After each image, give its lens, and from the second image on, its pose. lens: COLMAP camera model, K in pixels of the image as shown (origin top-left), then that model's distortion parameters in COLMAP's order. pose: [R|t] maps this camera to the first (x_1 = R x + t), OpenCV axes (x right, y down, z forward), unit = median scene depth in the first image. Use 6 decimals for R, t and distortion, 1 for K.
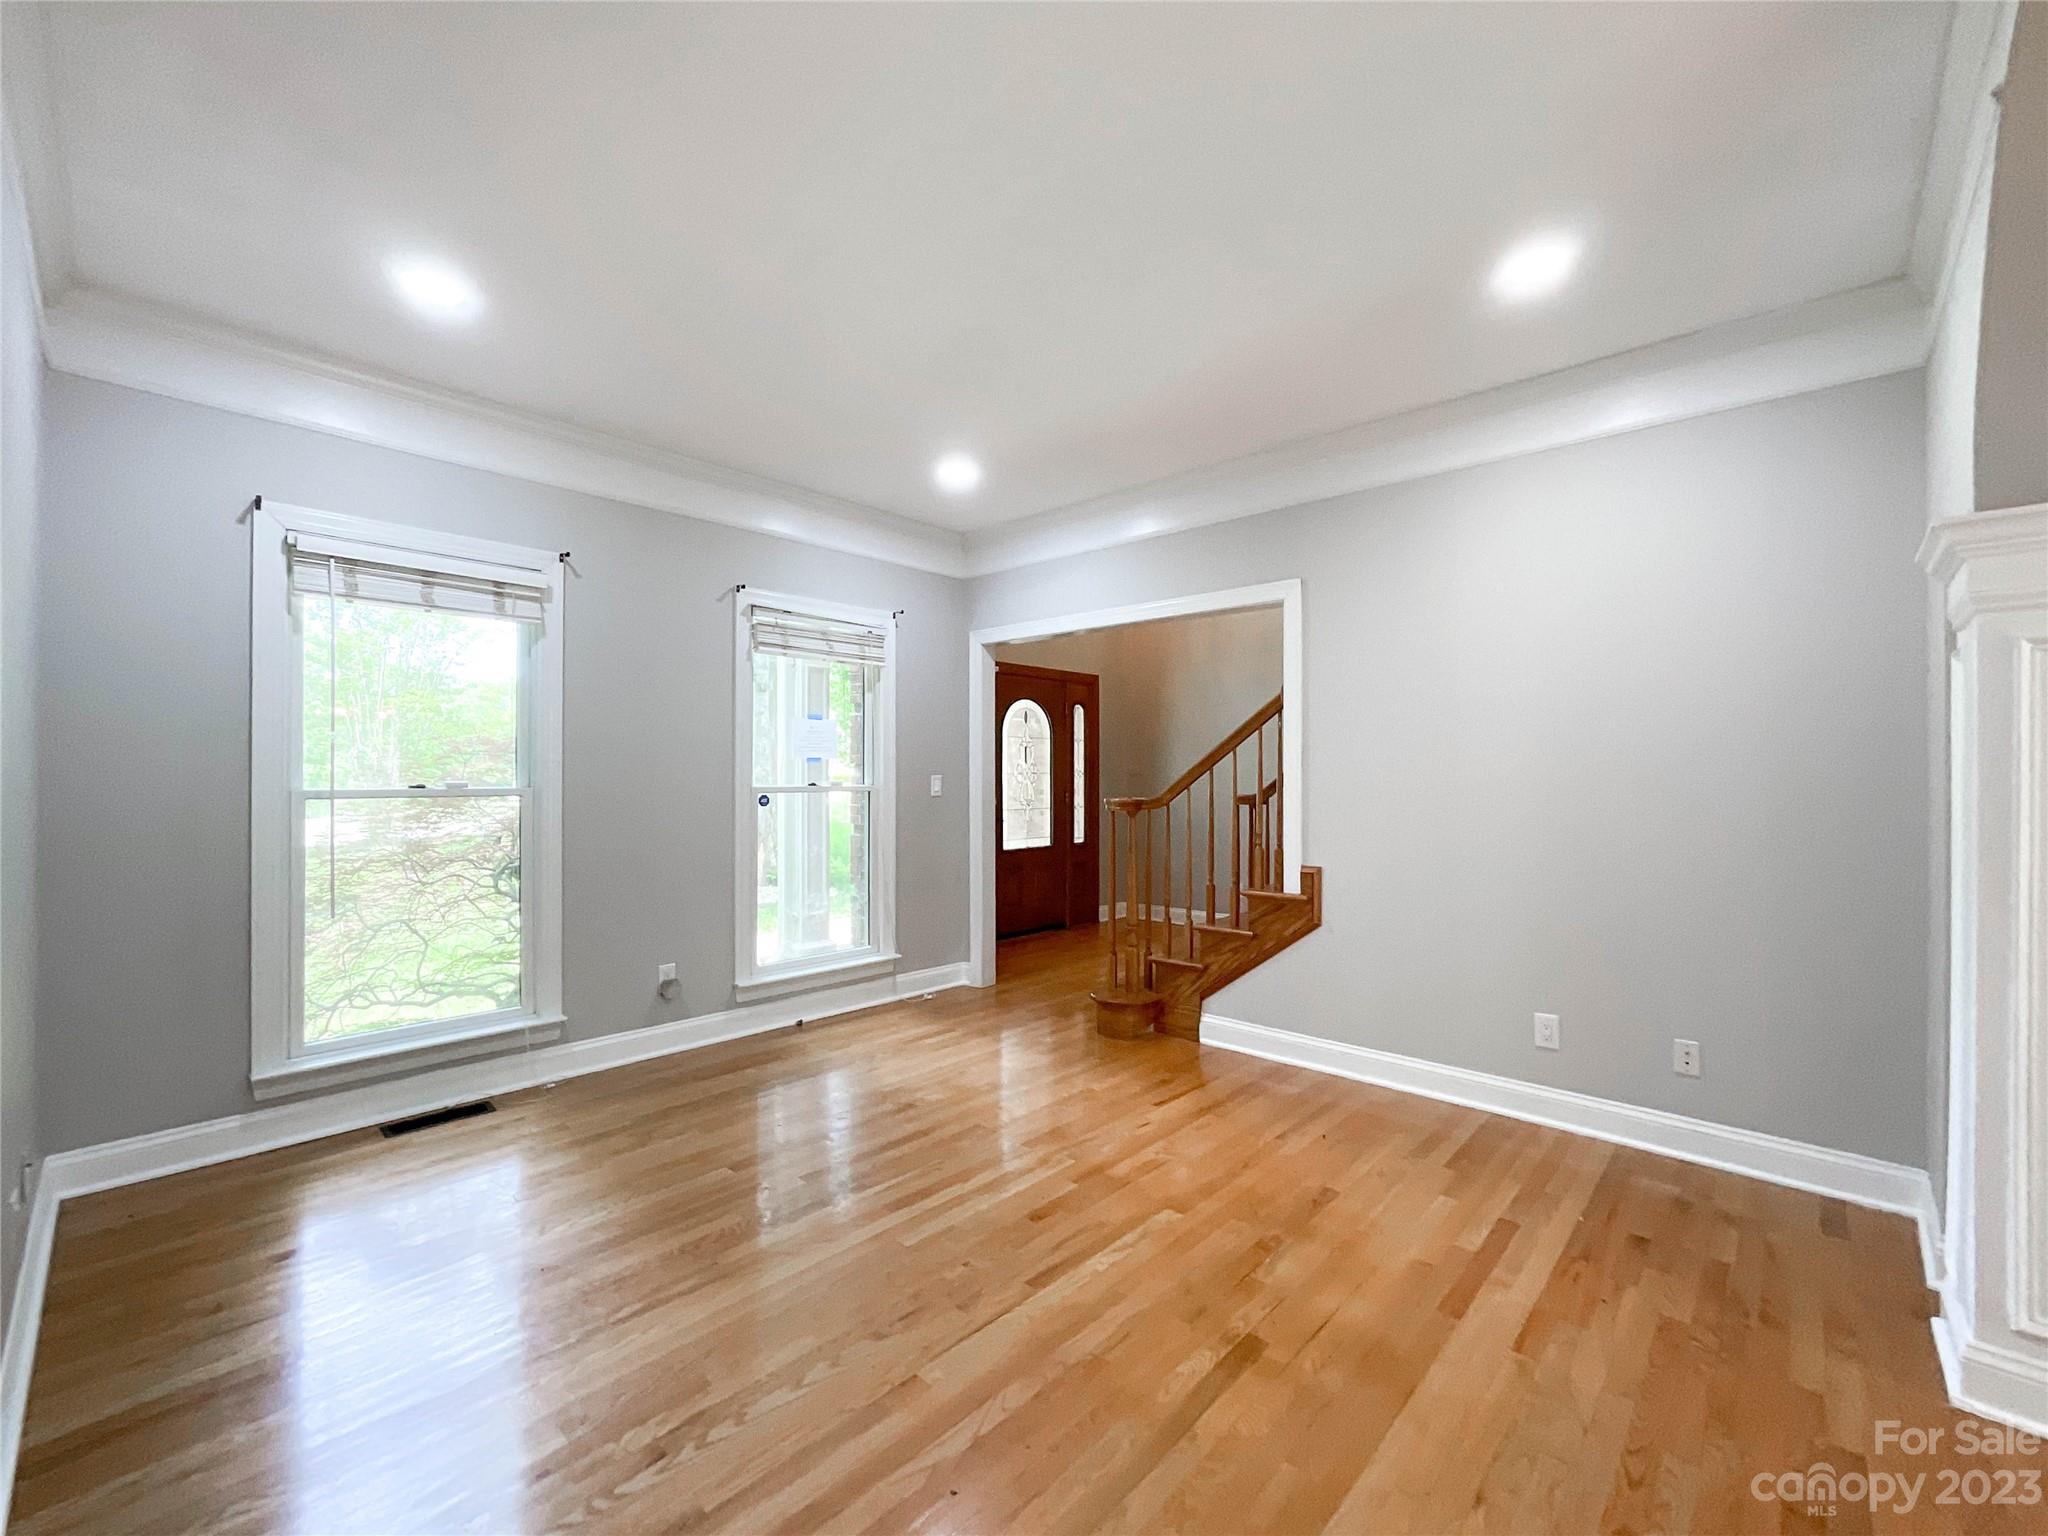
lens RADIAL K [[860.8, 0, 1034.4], [0, 860.8, 777.2], [0, 0, 1]] dist [-0.005088, 0.000637]
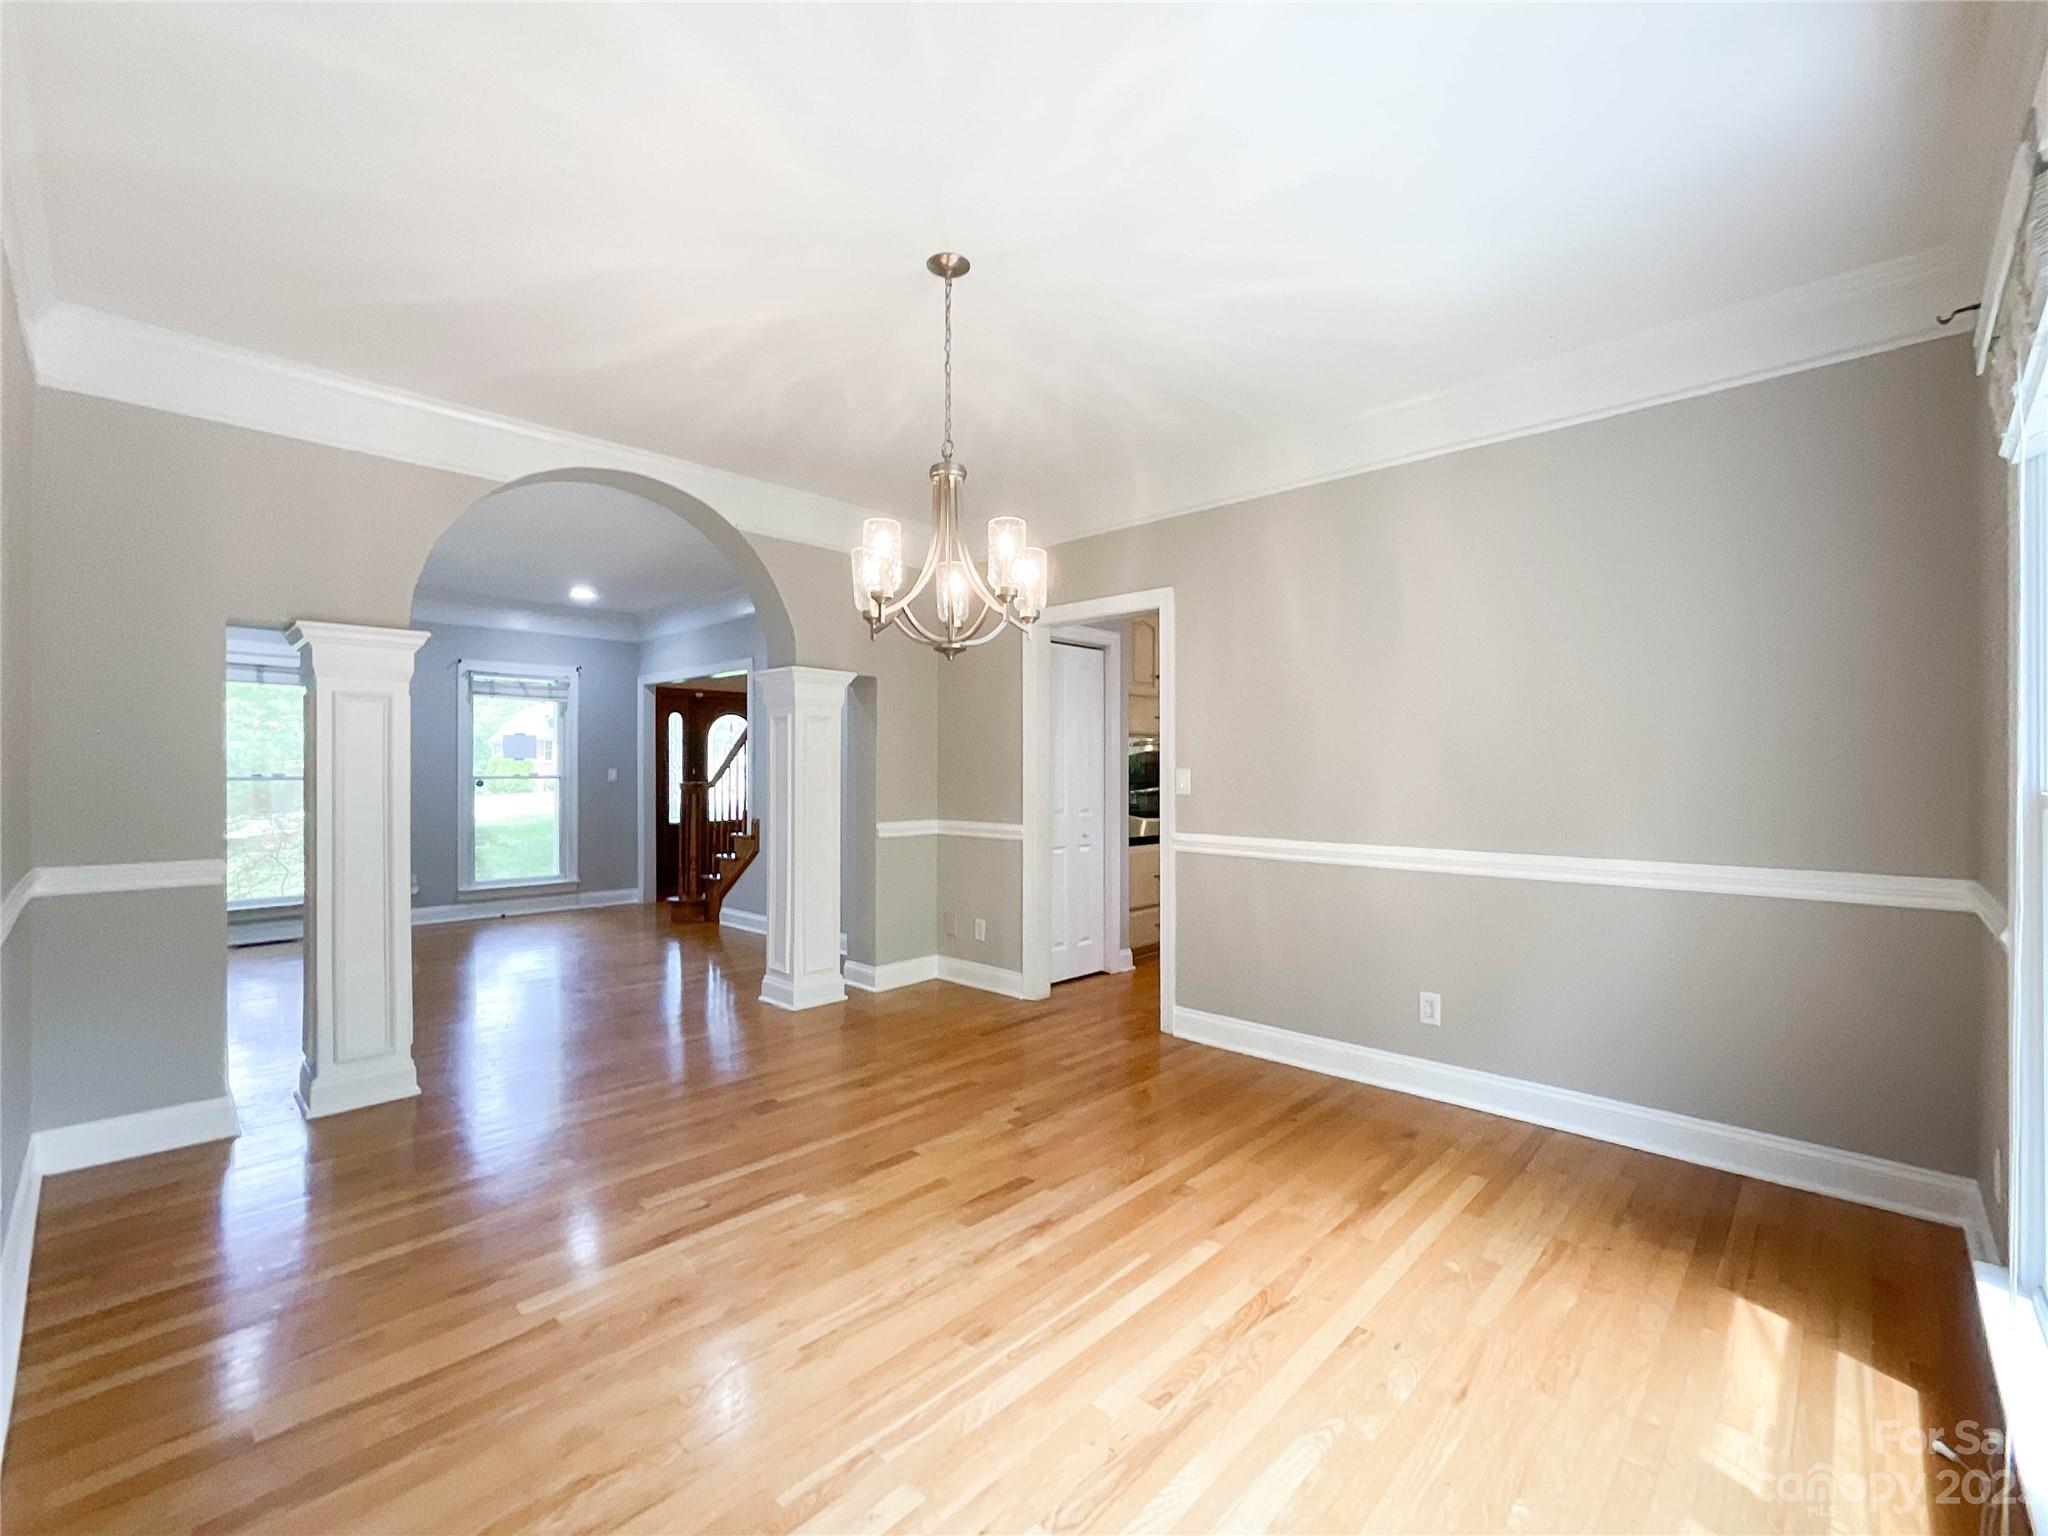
lens RADIAL K [[879.8, 0, 1024.0], [0, 879.8, 768.0], [0, 0, 1]] dist [-0.008179, -0.000575]
pose [[0.999994, 0.000095, -0.003488, 0.113155], [-0.000105, 0.999996, -0.002913, 0.000130], [0.003488, 0.002913, 0.999990, -0.106750]]
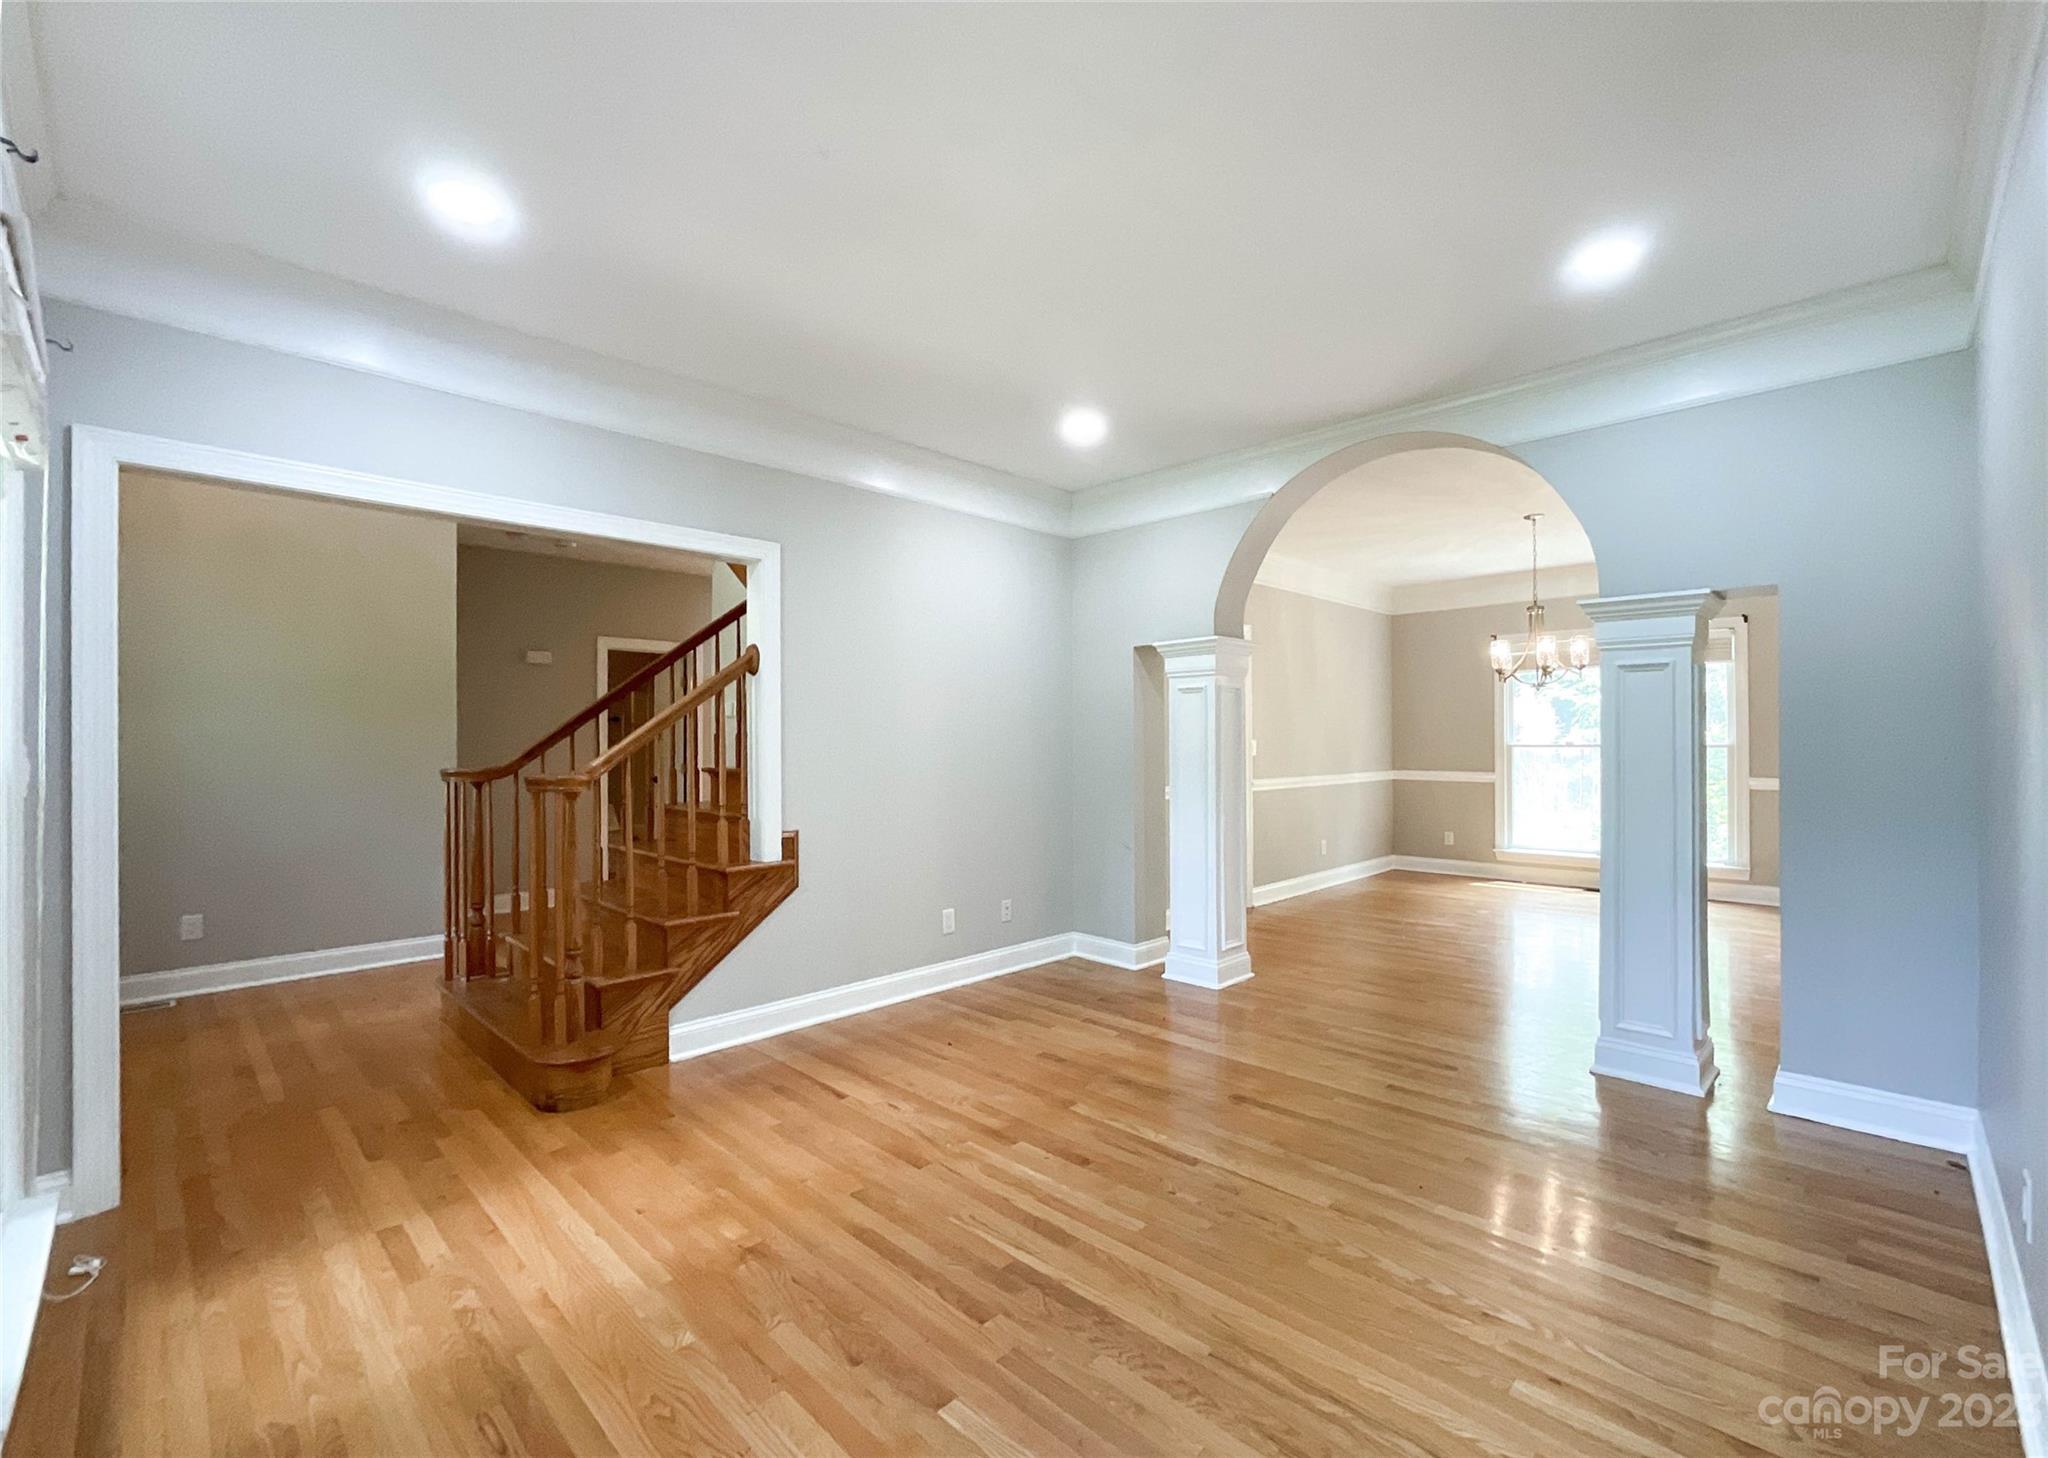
lens RADIAL K [[899.8, 0, 1024.0], [0, 899.8, 729.0], [0, 0, 1]] dist [-0.013836, 0.000315]
pose [[0.025583, 0.008788, 0.999634, -1.041872], [0.004855, 0.999948, -0.008915, -0.007777], [-0.999661, 0.005081, 0.025539, 0.987253]]
